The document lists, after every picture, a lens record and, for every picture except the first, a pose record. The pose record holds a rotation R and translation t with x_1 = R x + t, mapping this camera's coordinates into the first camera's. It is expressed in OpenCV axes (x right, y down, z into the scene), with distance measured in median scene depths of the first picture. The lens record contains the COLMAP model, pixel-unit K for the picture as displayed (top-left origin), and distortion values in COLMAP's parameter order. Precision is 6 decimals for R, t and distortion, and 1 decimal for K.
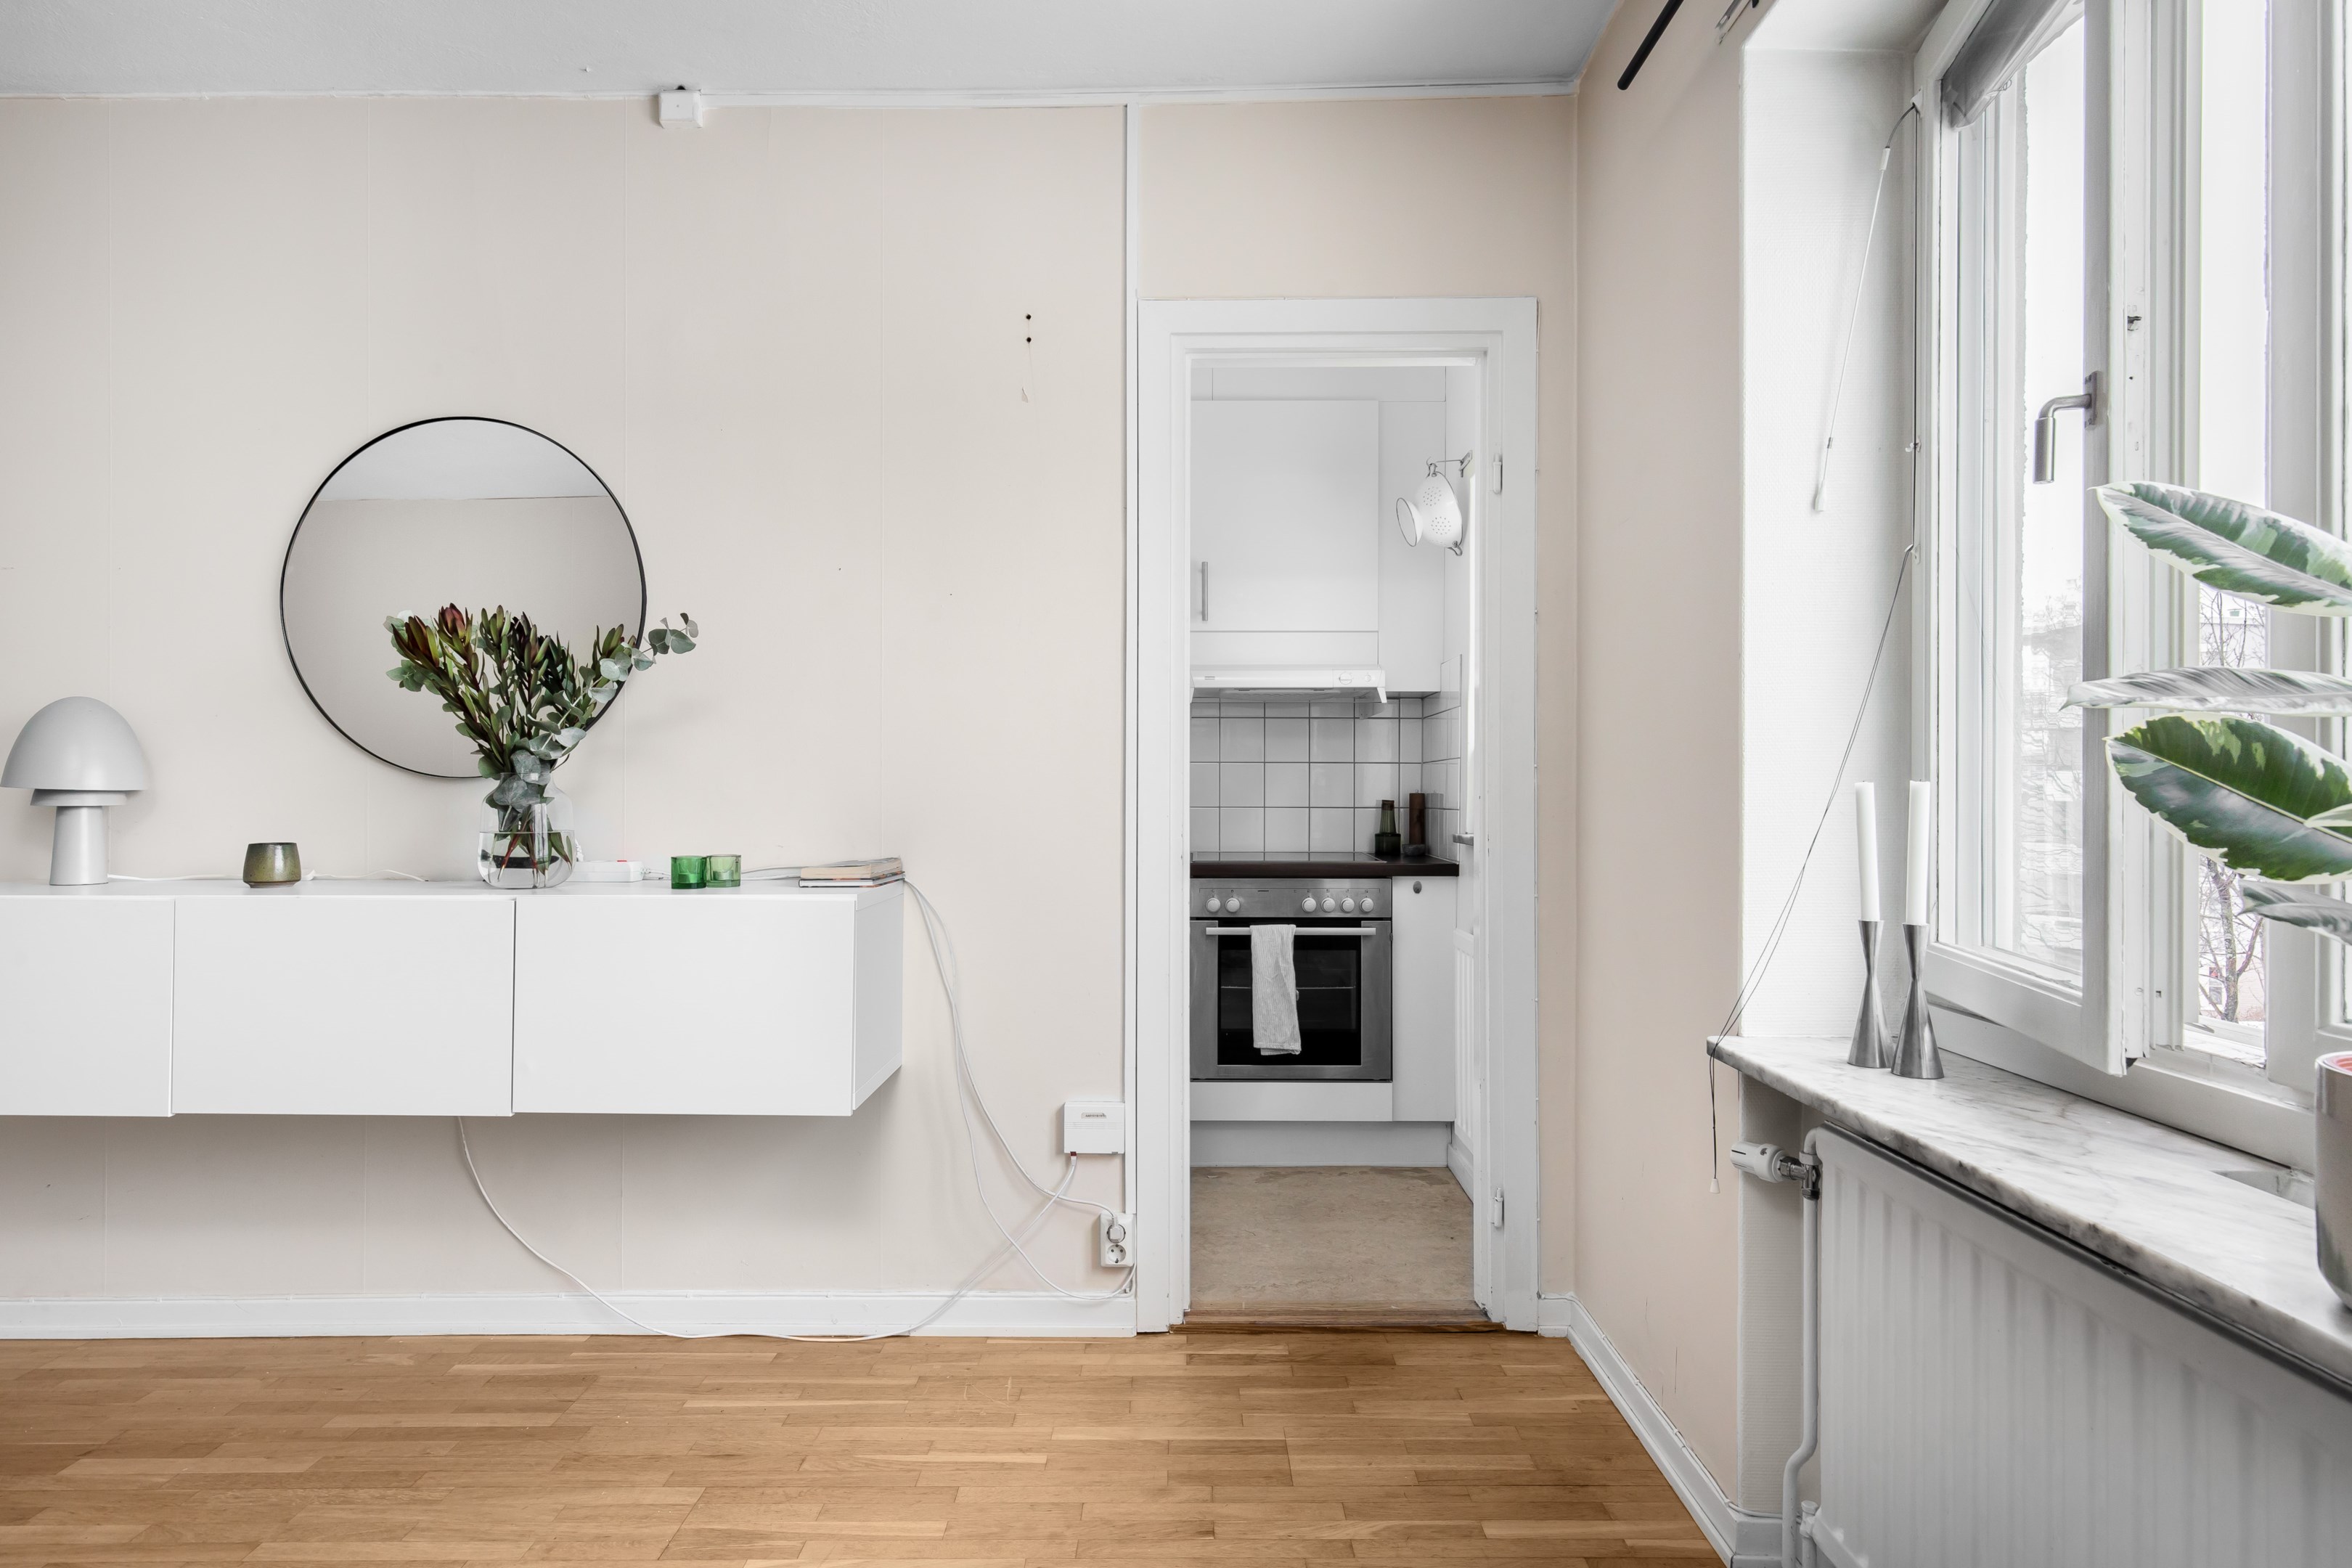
lens RADIAL K [[1317.2, 0, 1170.2], [0, 1317.2, 787.0], [0, 0, 1]] dist [0.007017, 0.000223]
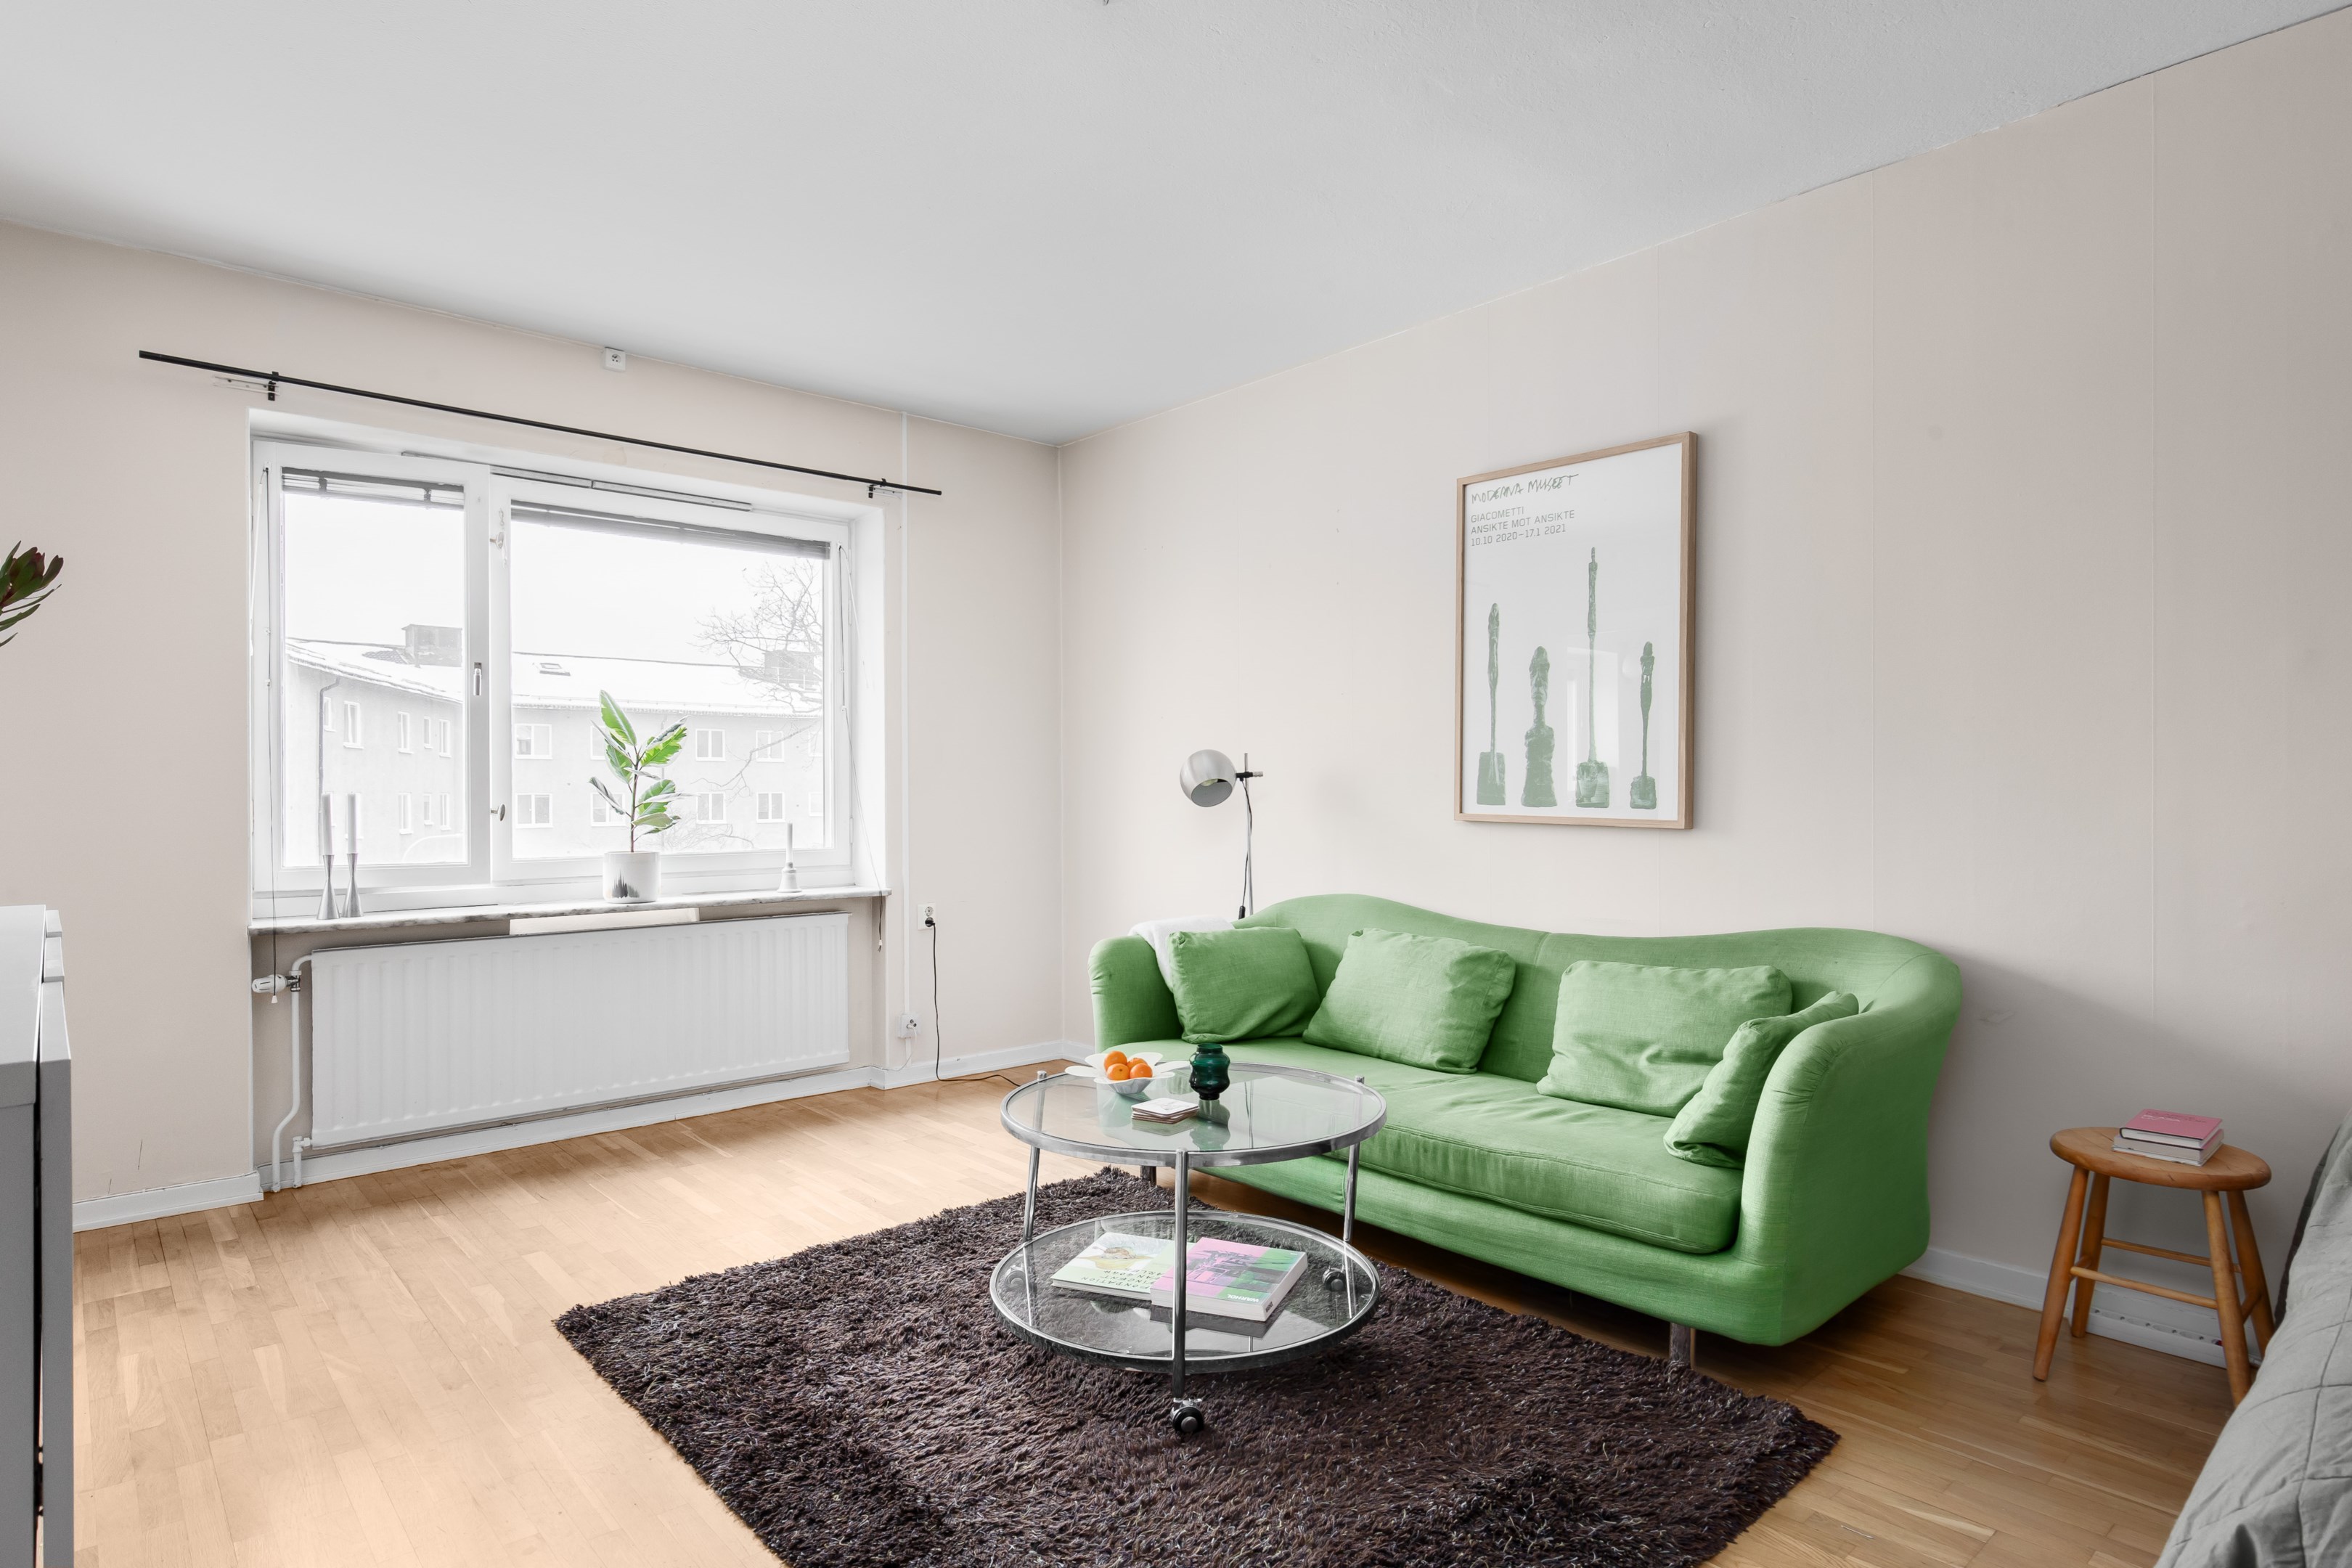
lens RADIAL K [[1317.2, 0, 1194.6], [0, 1317.2, 788.0], [0, 0, 1]] dist [0.007017, 0.000223]
pose [[-0.665144, 0.004936, 0.746699, -1.746292], [0.004326, 0.999987, -0.002757, 0.002108], [-0.746703, 0.001397, -0.665156, 1.149746]]
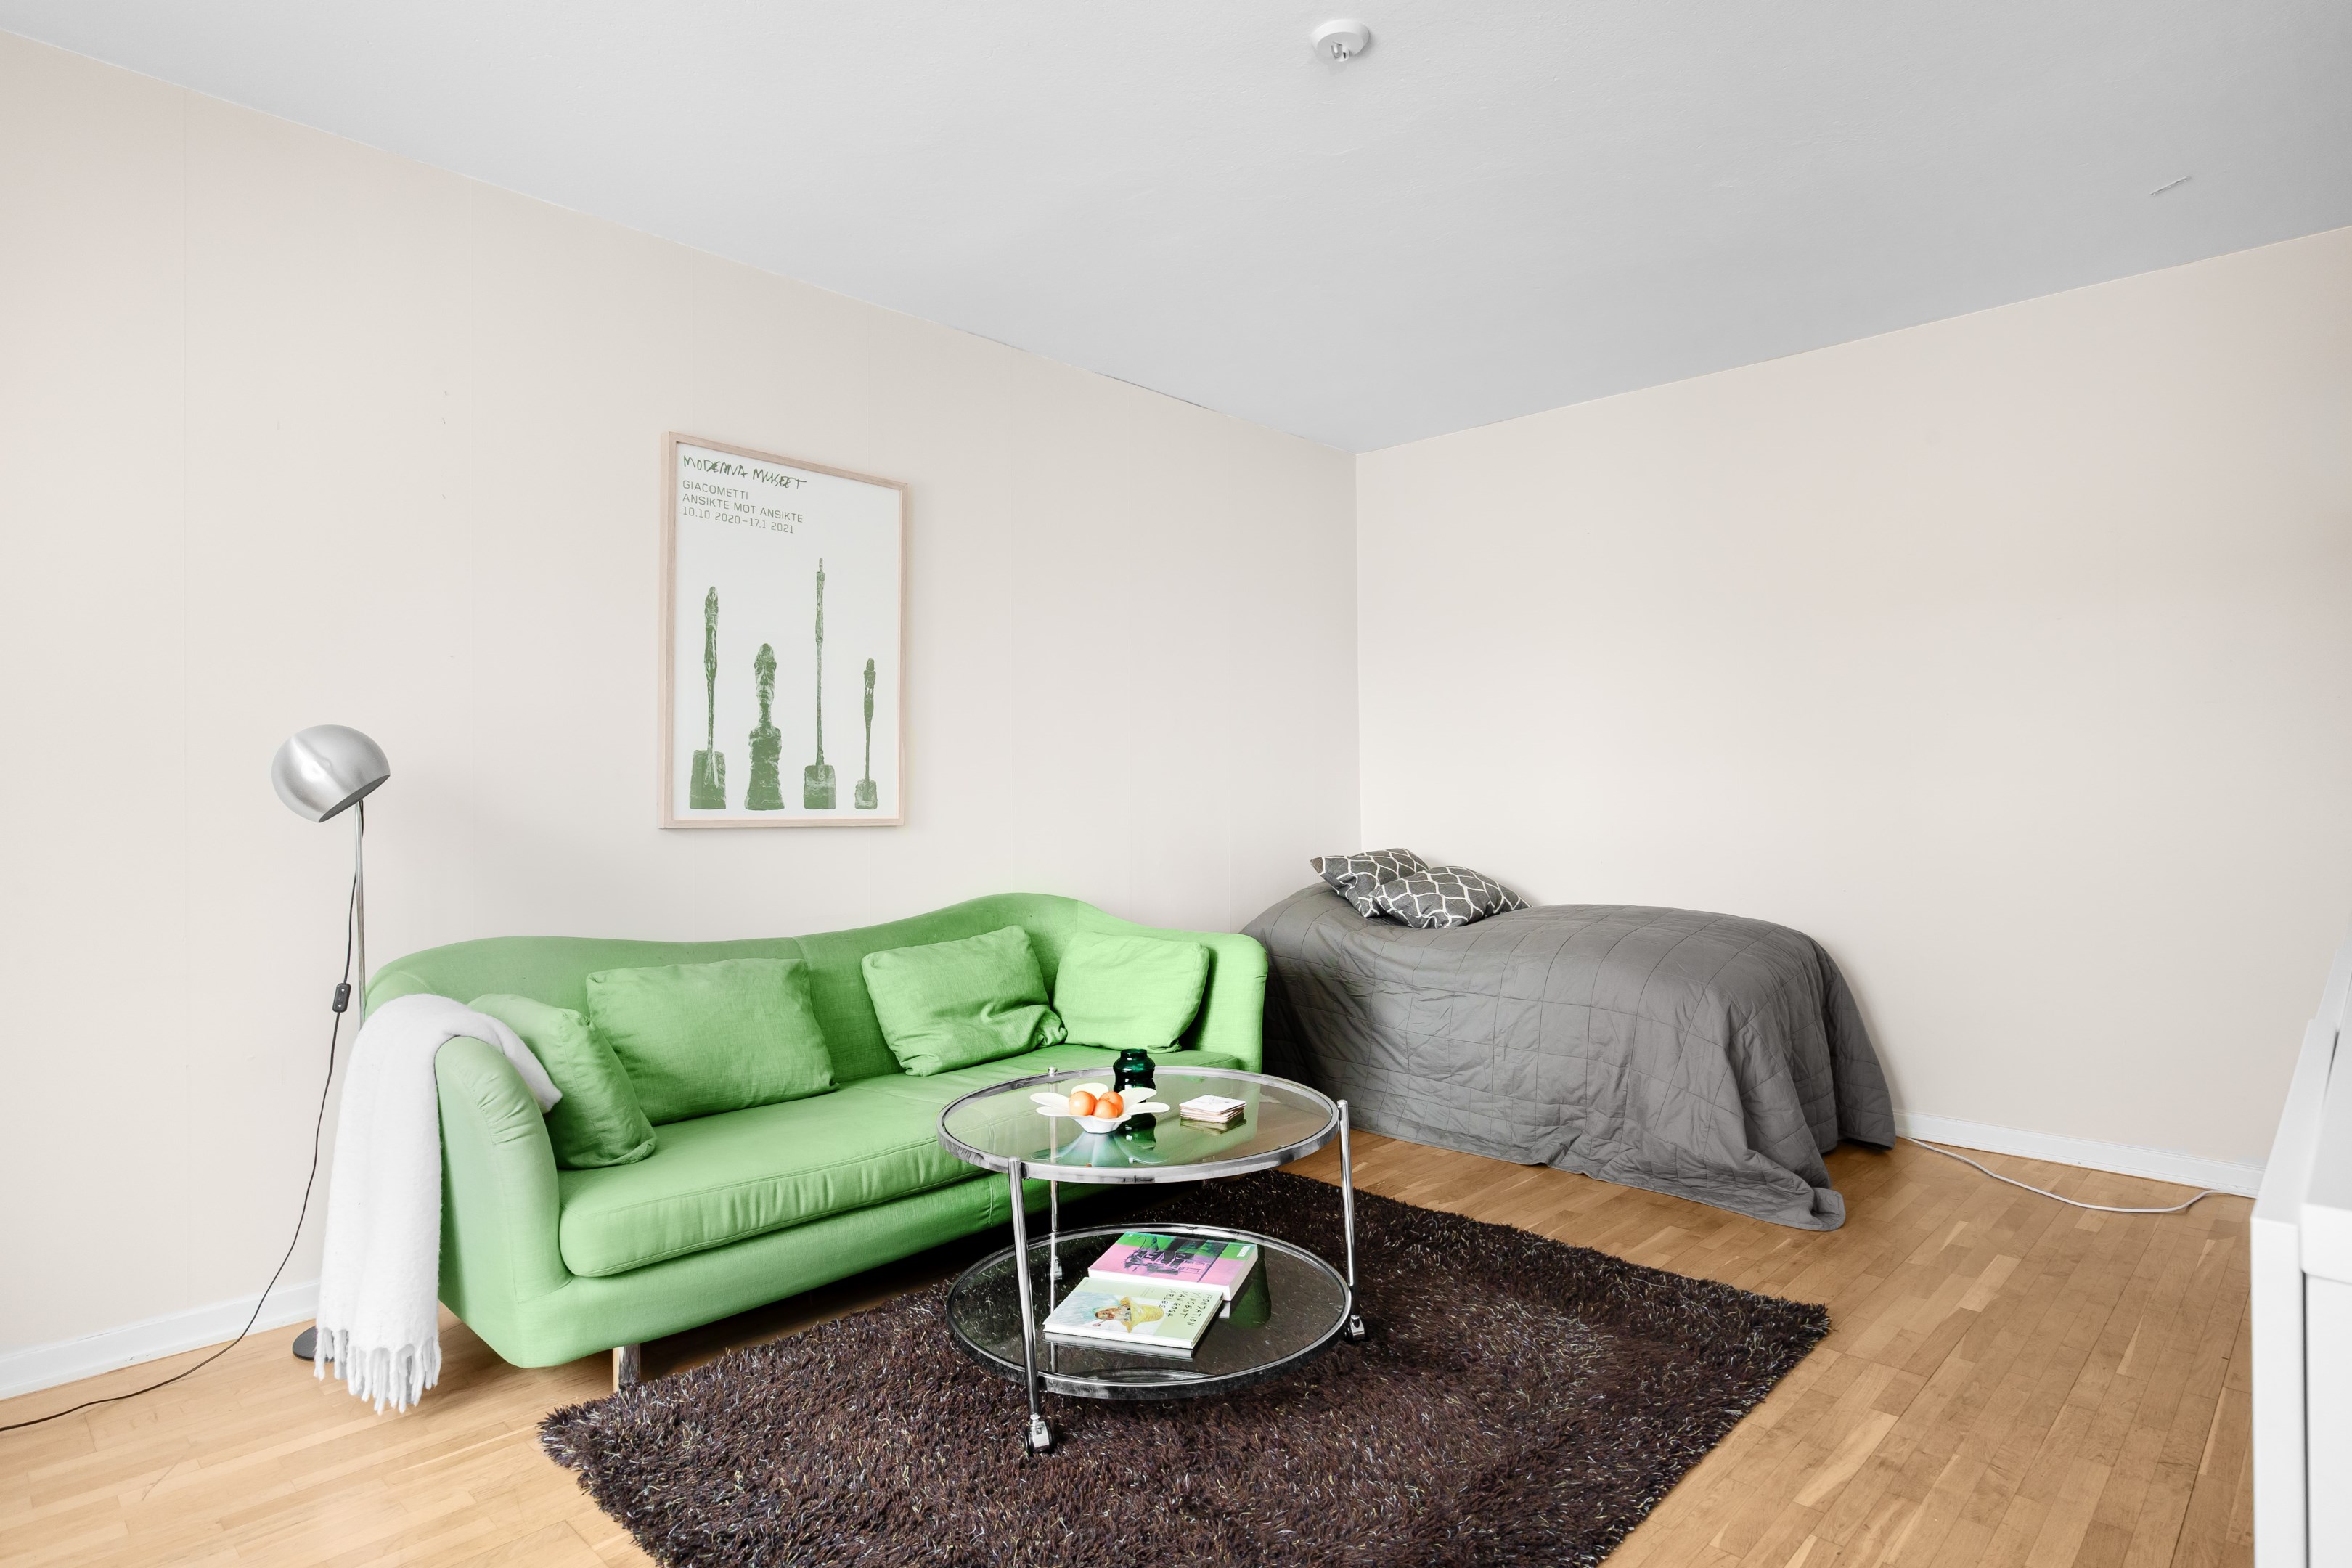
lens RADIAL K [[1246.3, 0, 1177.4], [0, 1246.3, 791.7], [0, 0, 1]] dist [0.019056, -0.000426]
pose [[-0.687164, 0.007904, -0.726460, 0.081788], [0.015395, 0.999875, -0.003683, 0.015164], [0.726339, -0.013715, -0.687199, 1.122125]]
